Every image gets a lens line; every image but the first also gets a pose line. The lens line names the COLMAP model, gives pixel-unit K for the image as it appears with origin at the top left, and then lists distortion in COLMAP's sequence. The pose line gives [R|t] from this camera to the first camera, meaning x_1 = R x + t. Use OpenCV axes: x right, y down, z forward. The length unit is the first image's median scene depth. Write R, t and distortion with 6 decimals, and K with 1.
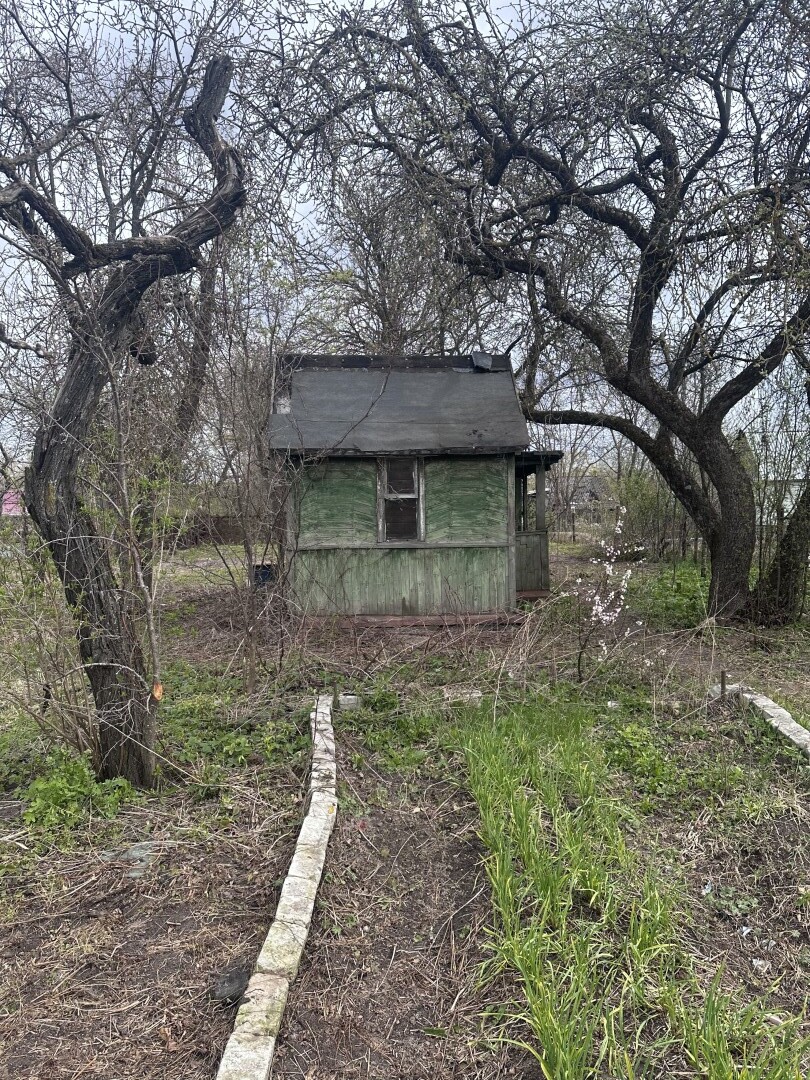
lens RADIAL K [[749.1, 0, 405.0], [0, 749.1, 540.0], [0, 0, 1]] dist [0.005759, 0.000639]
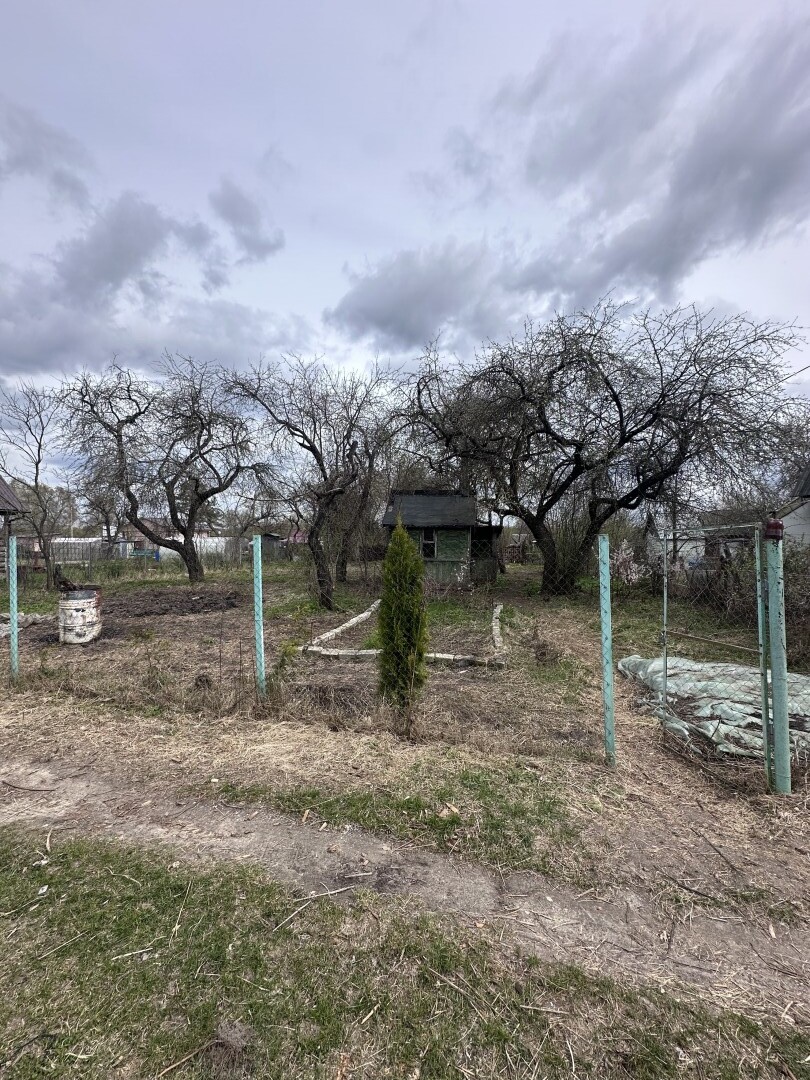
lens RADIAL K [[429.4, 0, 405.0], [0, 429.4, 540.0], [0, 0, 1]] dist [-0.000536, 0.000074]
pose [[0.974857, 0.027082, -0.221181, 0.260732], [-0.037861, 0.998285, -0.044640, 0.008193], [0.219592, 0.051892, 0.974211, -0.571612]]
